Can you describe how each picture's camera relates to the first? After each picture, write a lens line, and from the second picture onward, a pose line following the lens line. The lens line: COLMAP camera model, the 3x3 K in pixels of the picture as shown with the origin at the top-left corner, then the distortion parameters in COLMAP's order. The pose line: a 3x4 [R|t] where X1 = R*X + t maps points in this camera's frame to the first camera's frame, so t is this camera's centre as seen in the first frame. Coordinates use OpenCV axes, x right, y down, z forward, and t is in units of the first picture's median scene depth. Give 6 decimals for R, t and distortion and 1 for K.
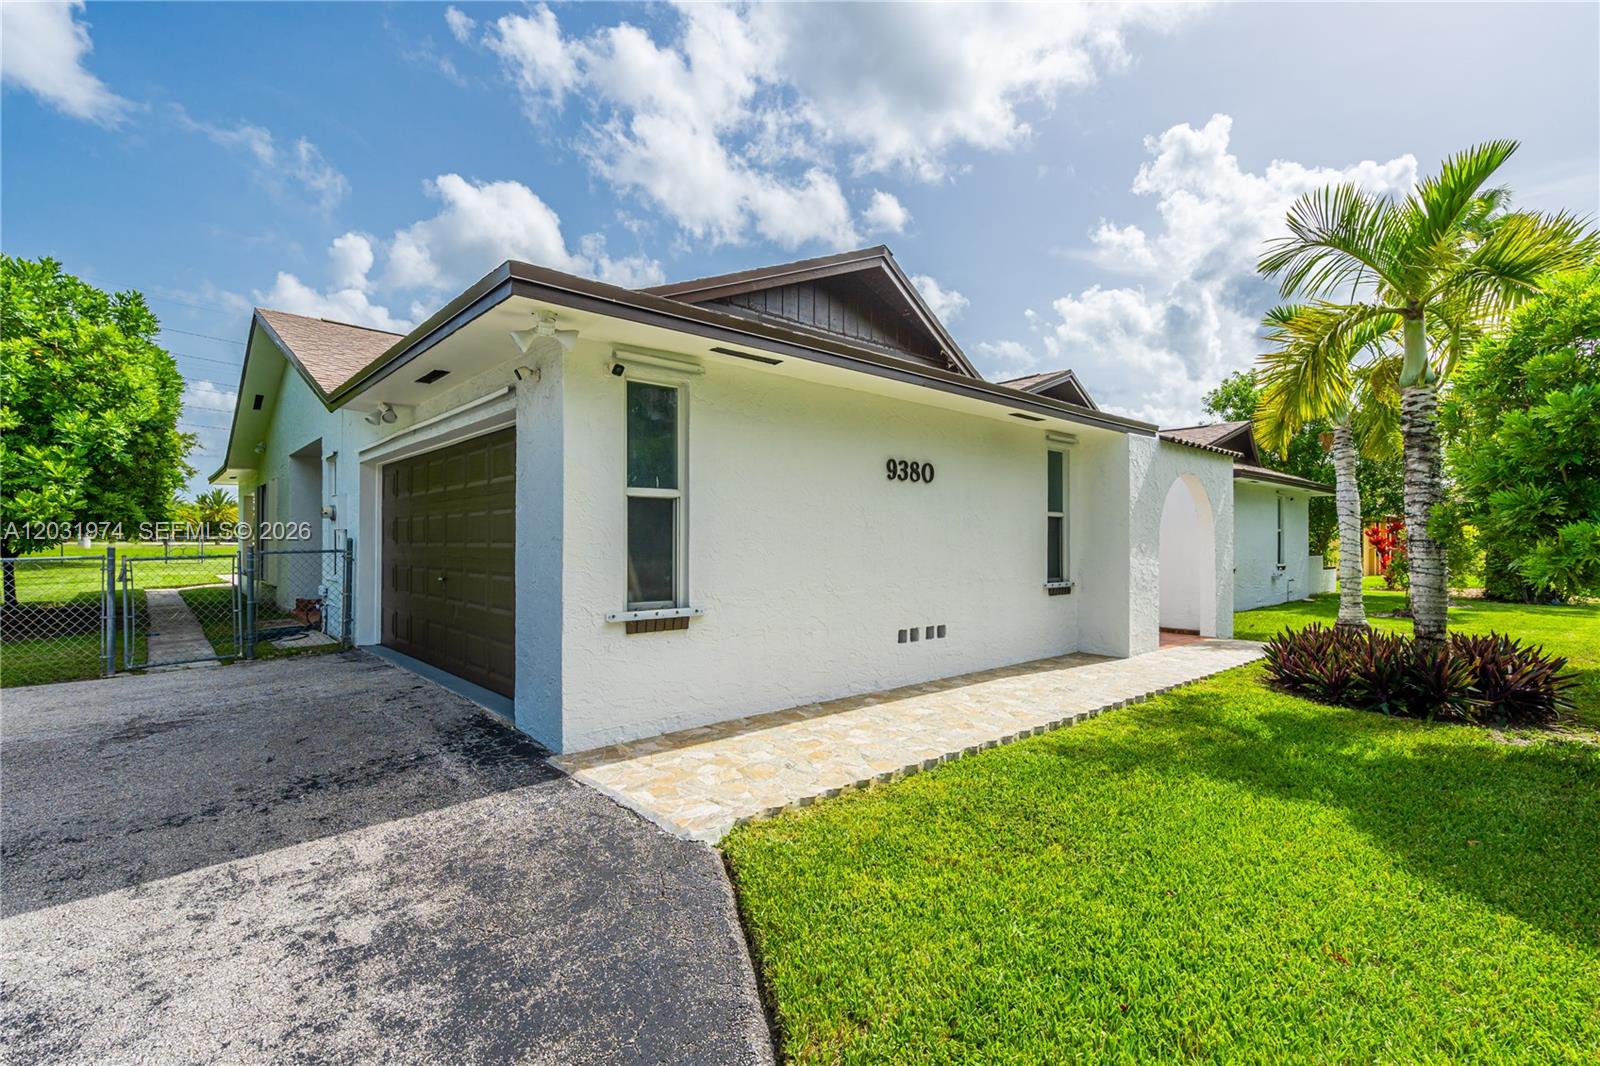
lens RADIAL K [[728.0, 0, 800.0], [0, 728.0, 533.0], [0, 0, 1]] dist [-0.003304, -0.000253]
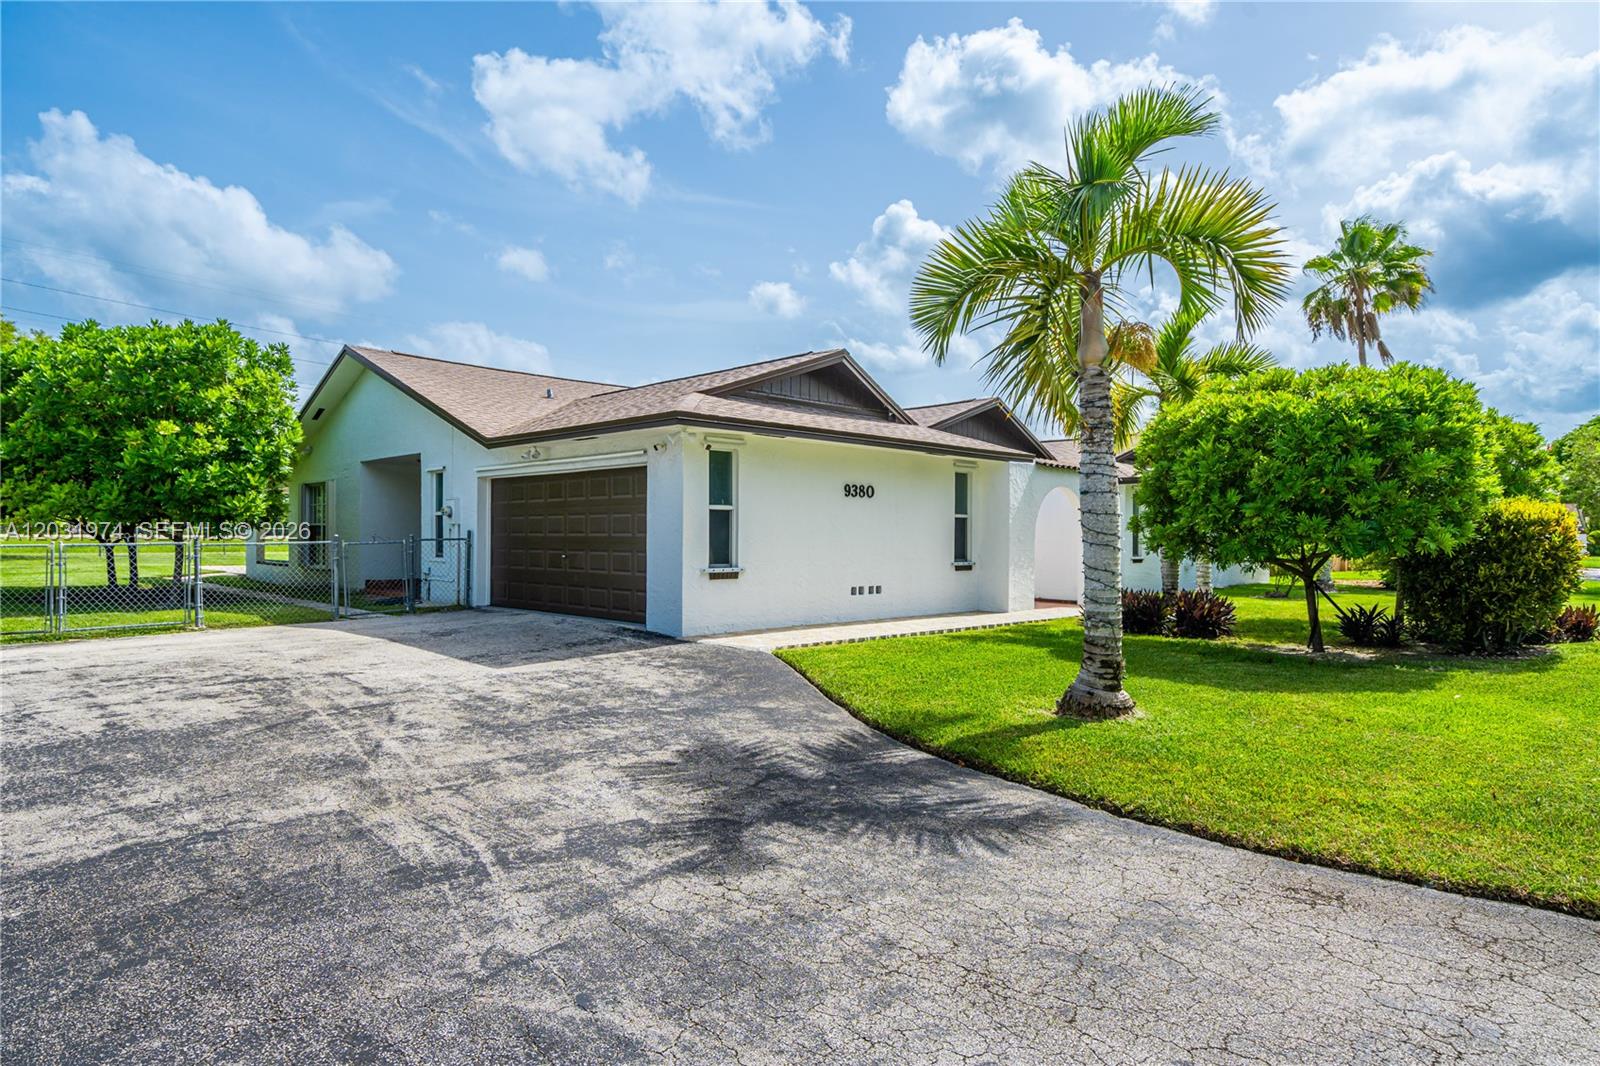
lens RADIAL K [[913.5, 0, 800.0], [0, 913.5, 533.0], [0, 0, 1]] dist [-0.000213, -0.000040]
pose [[0.998860, 0.003233, 0.047618, -0.073002], [-0.003576, 0.999968, 0.007134, -0.003763], [-0.047594, -0.007296, 0.998840, -0.965901]]
